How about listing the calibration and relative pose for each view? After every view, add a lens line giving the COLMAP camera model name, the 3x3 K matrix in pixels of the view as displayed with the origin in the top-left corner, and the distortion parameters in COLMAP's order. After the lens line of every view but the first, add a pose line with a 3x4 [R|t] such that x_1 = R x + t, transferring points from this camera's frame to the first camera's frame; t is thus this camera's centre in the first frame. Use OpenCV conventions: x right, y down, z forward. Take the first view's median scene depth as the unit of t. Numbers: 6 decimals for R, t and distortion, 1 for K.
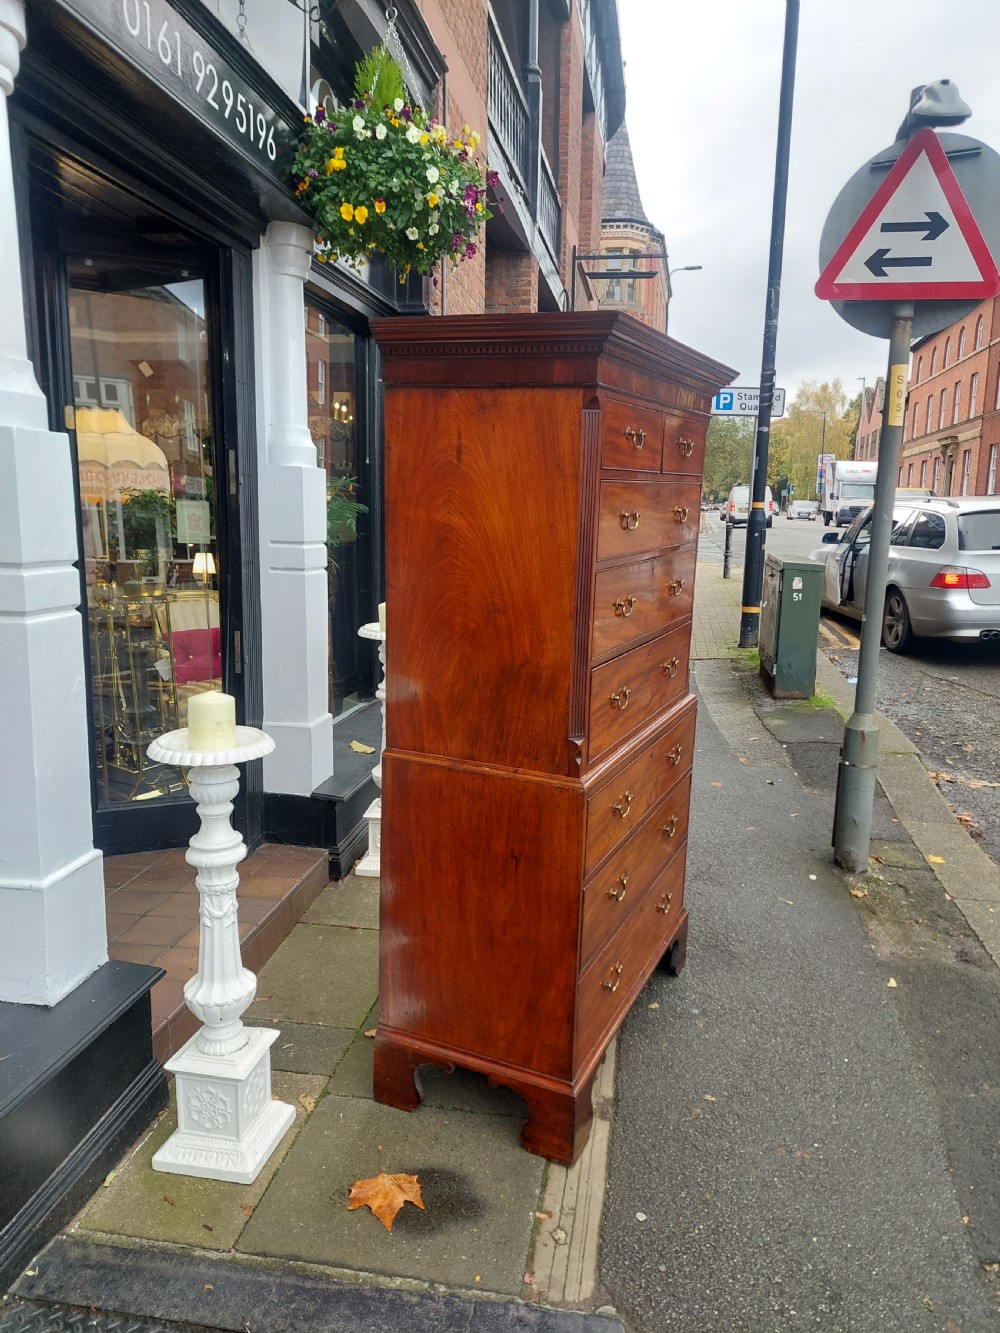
lens RADIAL K [[961.1, 0, 509.7], [0, 961.1, 663.9], [0, 0, 1]] dist [0.055925, -0.055996]
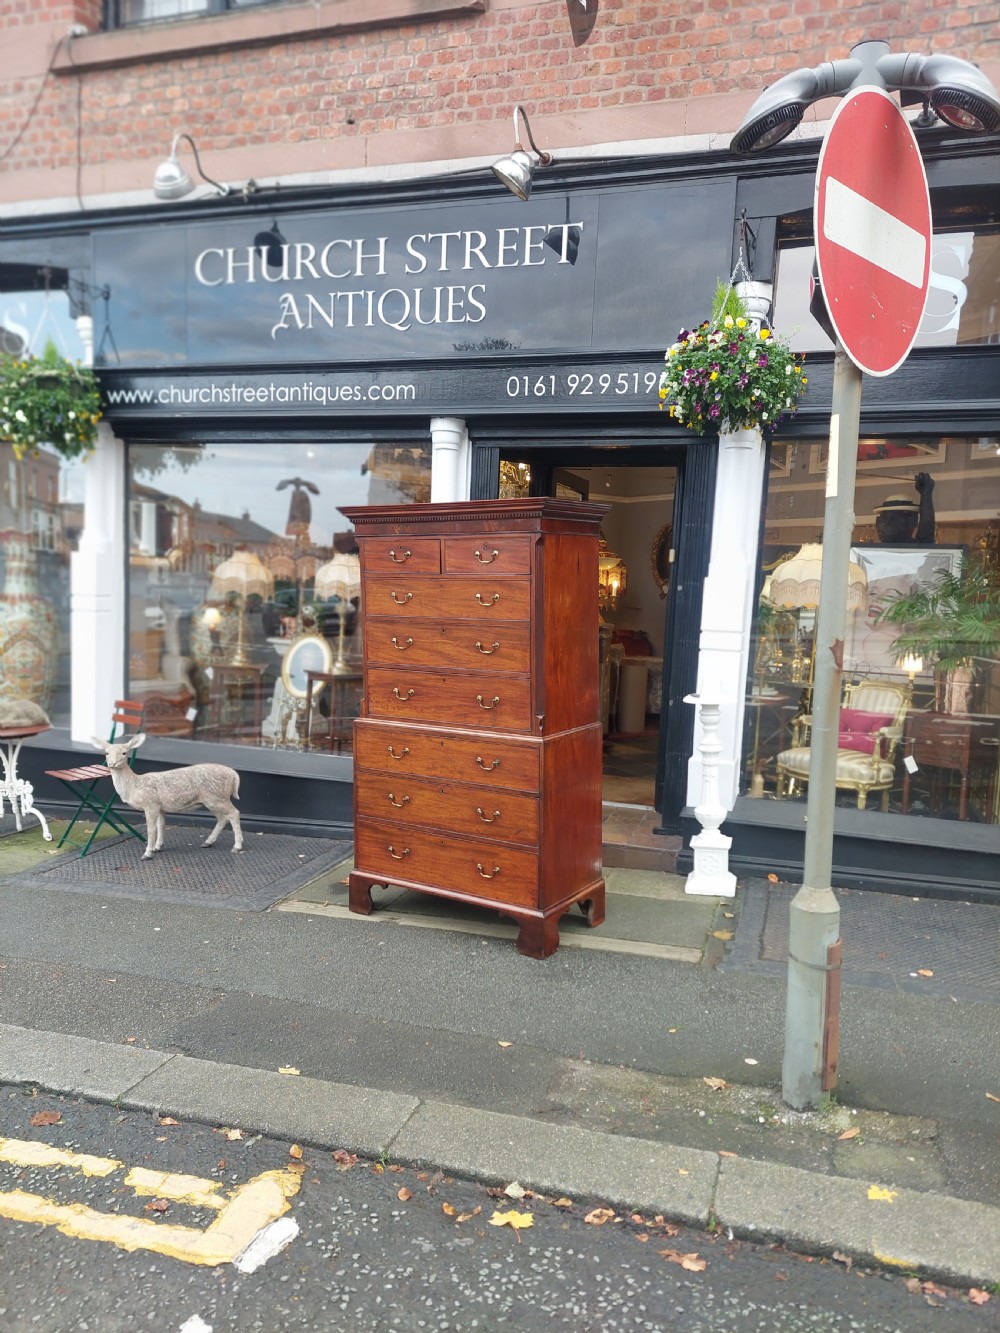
lens RADIAL K [[961.1, 0, 509.7], [0, 961.1, 663.9], [0, 0, 1]] dist [0.055925, -0.055996]
pose [[-0.160836, 0.052906, -0.985562, 1.495238], [-0.203406, 0.975350, 0.085552, -0.170330], [0.965794, 0.214229, -0.146110, 1.144090]]
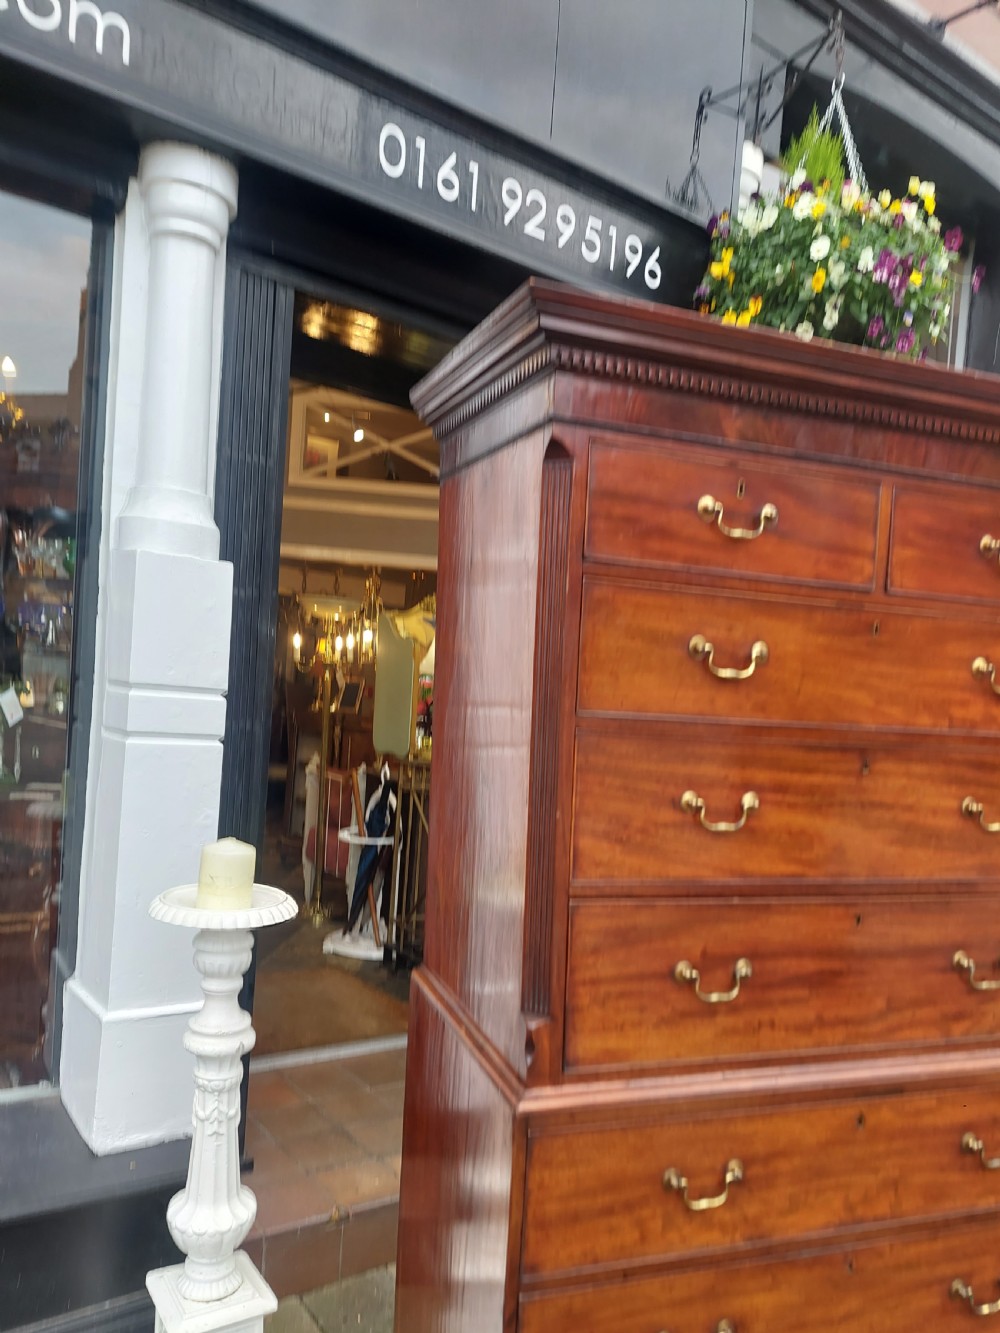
lens RADIAL K [[966.3, 0, 497.6], [0, 966.3, 699.7], [0, 0, 1]] dist [0.049578, -0.053334]
pose [[0.700050, 0.052383, -0.712170, 0.327763], [-0.187877, 0.975680, -0.112915, -0.024770], [0.688935, 0.212847, 0.692867, 0.389635]]
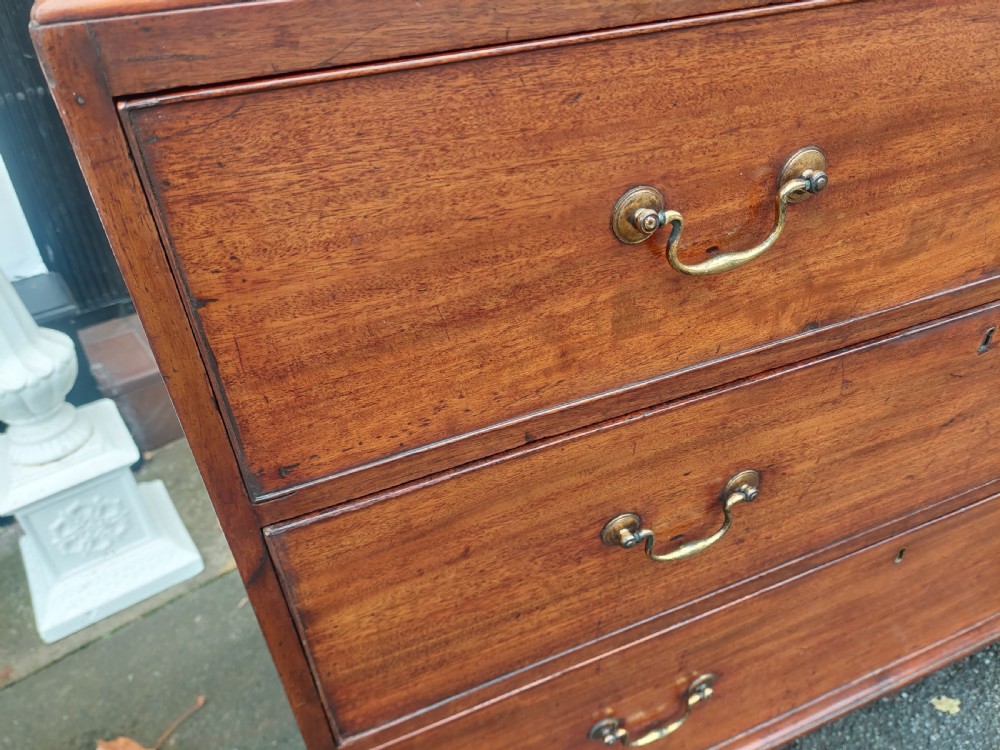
lens RADIAL K [[731.8, 0, 473.5], [0, 731.8, 376.9], [0, 0, 1]] dist [0.052492, -0.056692]
pose [[0.725075, 0.330801, -0.604017, 0.149371], [-0.048371, 0.899375, 0.434494, 0.090805], [0.686969, -0.285823, 0.668115, 0.677518]]
